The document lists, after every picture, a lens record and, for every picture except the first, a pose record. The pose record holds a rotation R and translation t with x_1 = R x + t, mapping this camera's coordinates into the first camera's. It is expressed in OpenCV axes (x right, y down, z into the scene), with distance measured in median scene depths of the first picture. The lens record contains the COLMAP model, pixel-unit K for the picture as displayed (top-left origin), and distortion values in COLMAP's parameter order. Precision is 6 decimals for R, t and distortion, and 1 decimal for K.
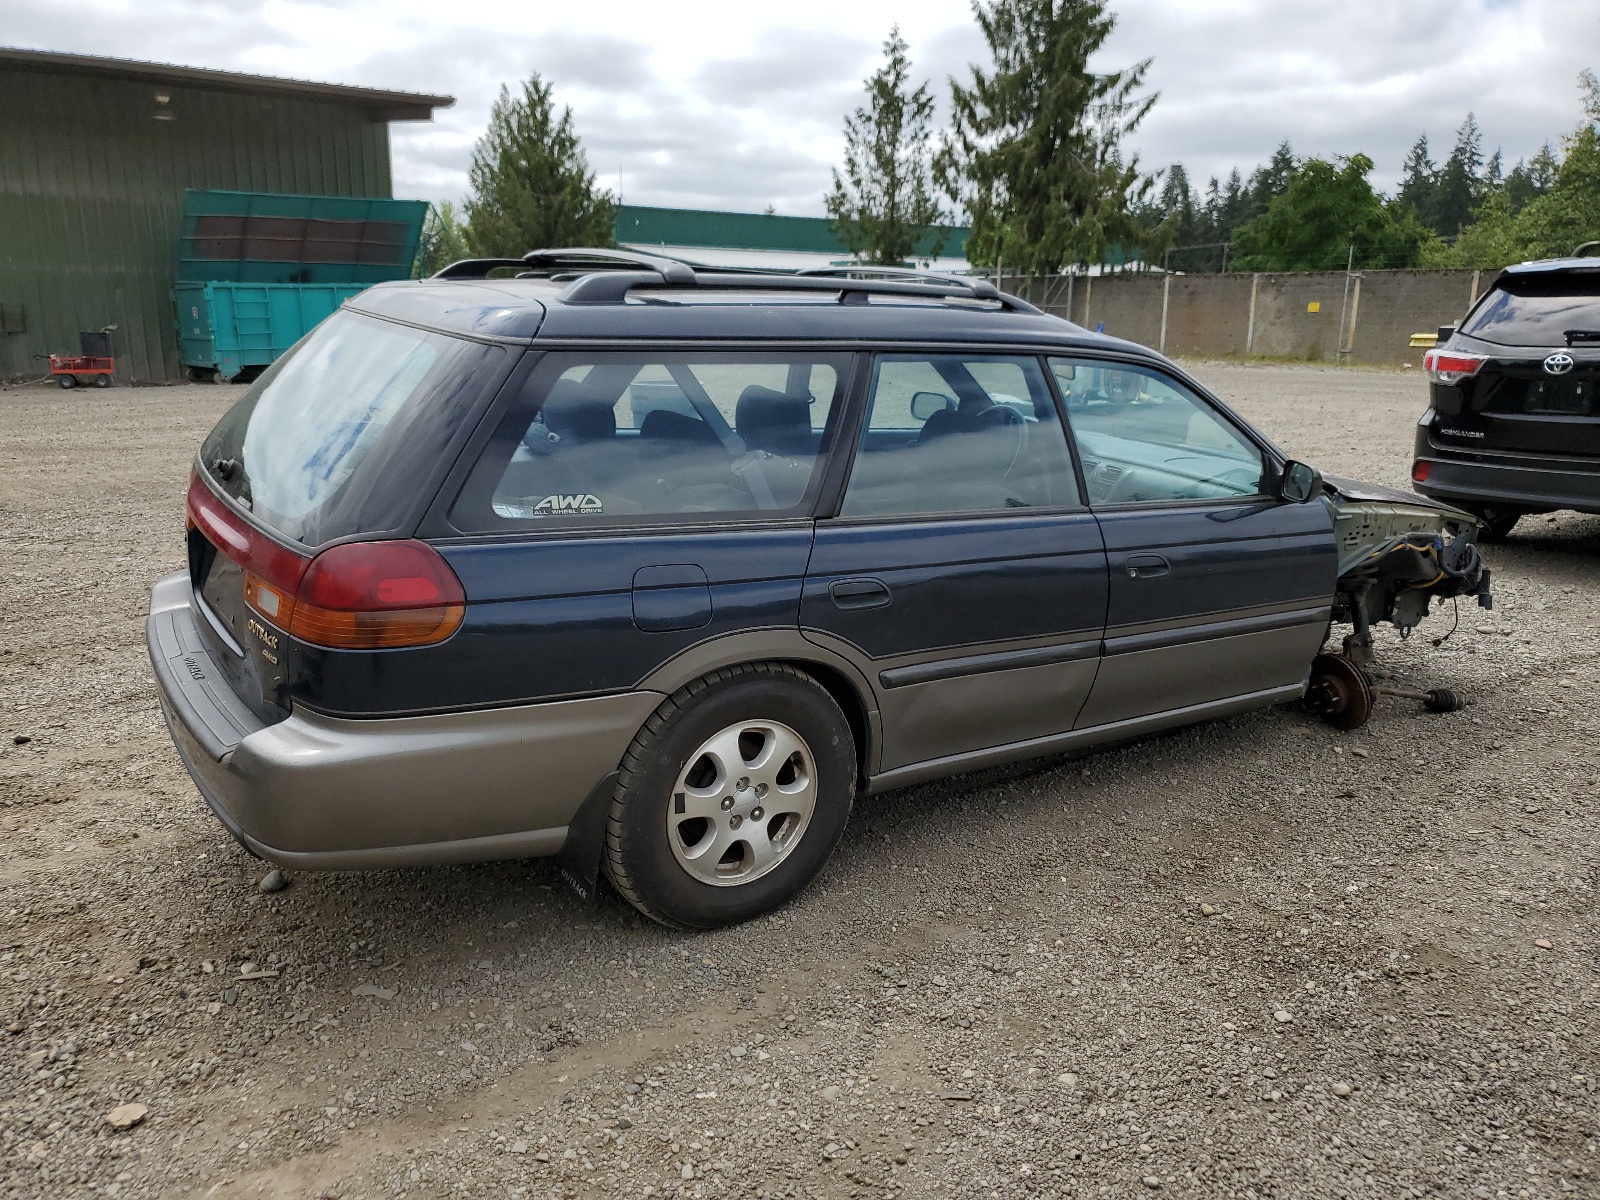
lens RADIAL K [[1274.8, 0, 793.9], [0, 1274.8, 602.1], [0, 0, 1]] dist [0.003585, 0.002237]
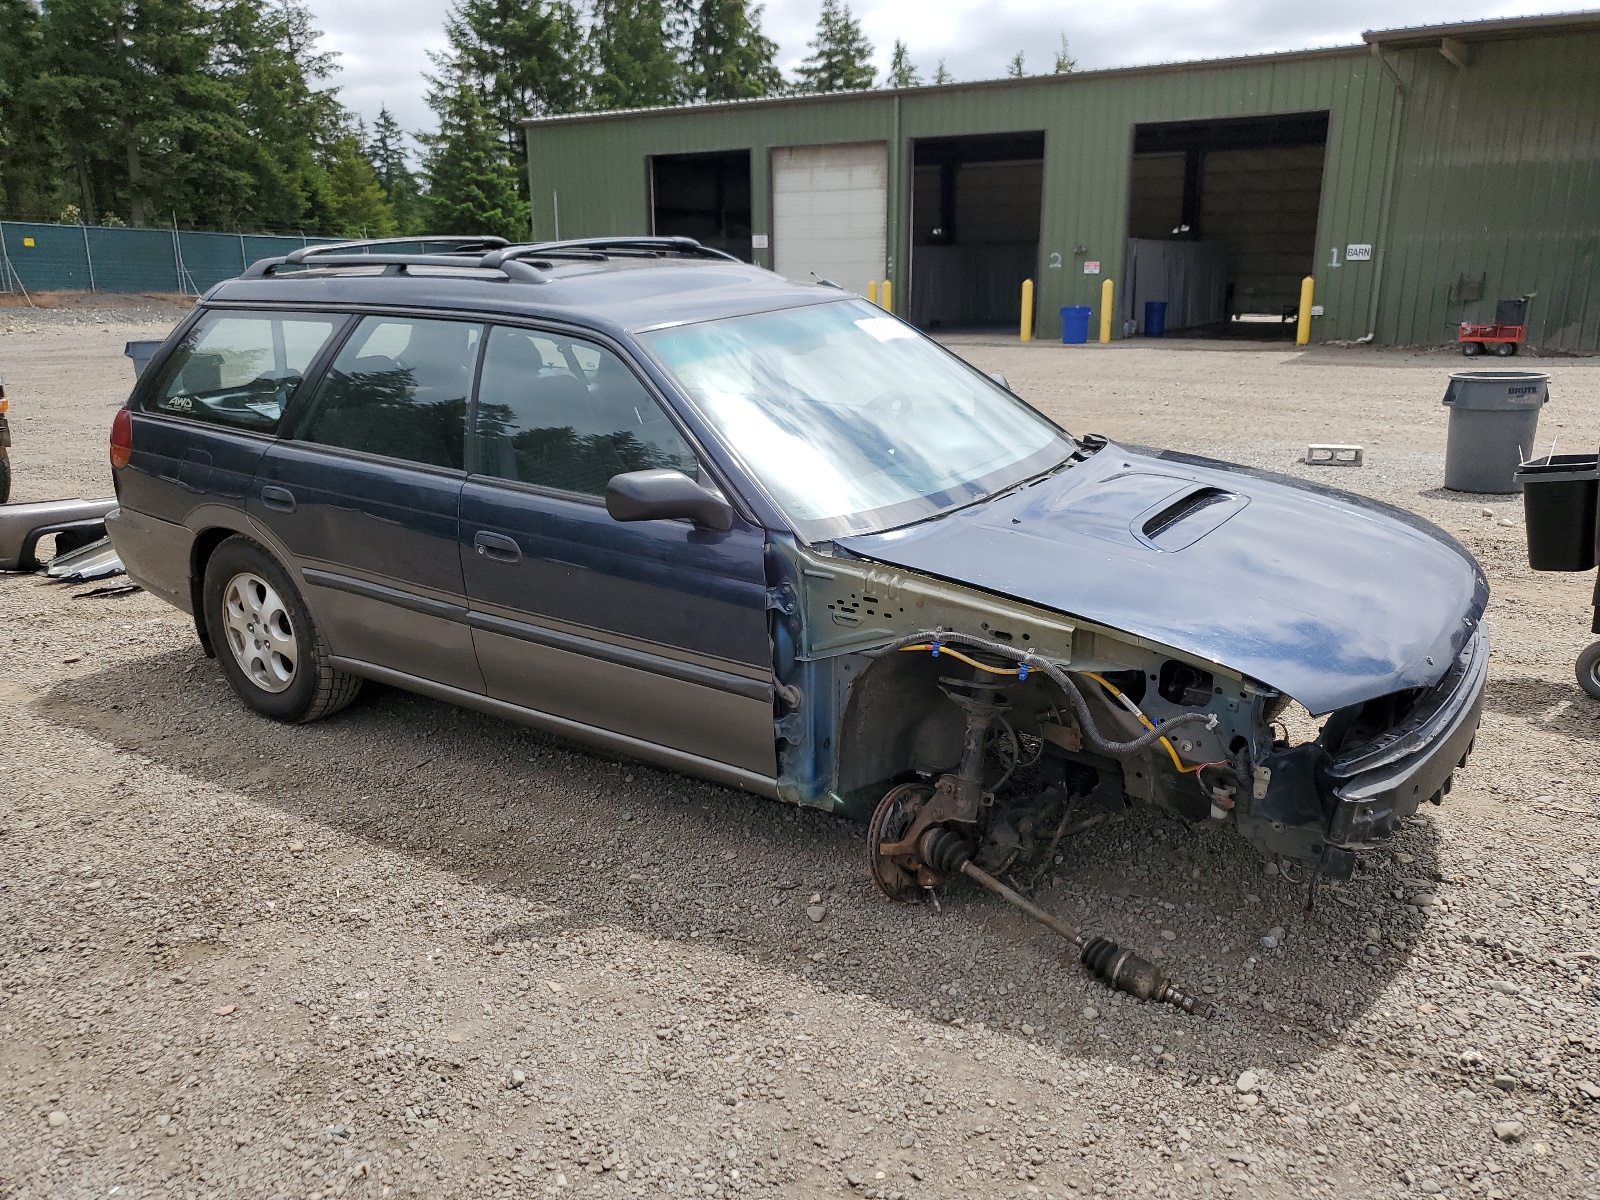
lens RADIAL K [[1274.8, 0, 793.9], [0, 1274.8, 602.1], [0, 0, 1]] dist [0.003585, 0.002237]
pose [[0.349121, 0.220640, -0.910732, 1.401178], [-0.198593, 0.967230, 0.158198, -0.209666], [0.915792, 0.125635, 0.381498, 0.967479]]
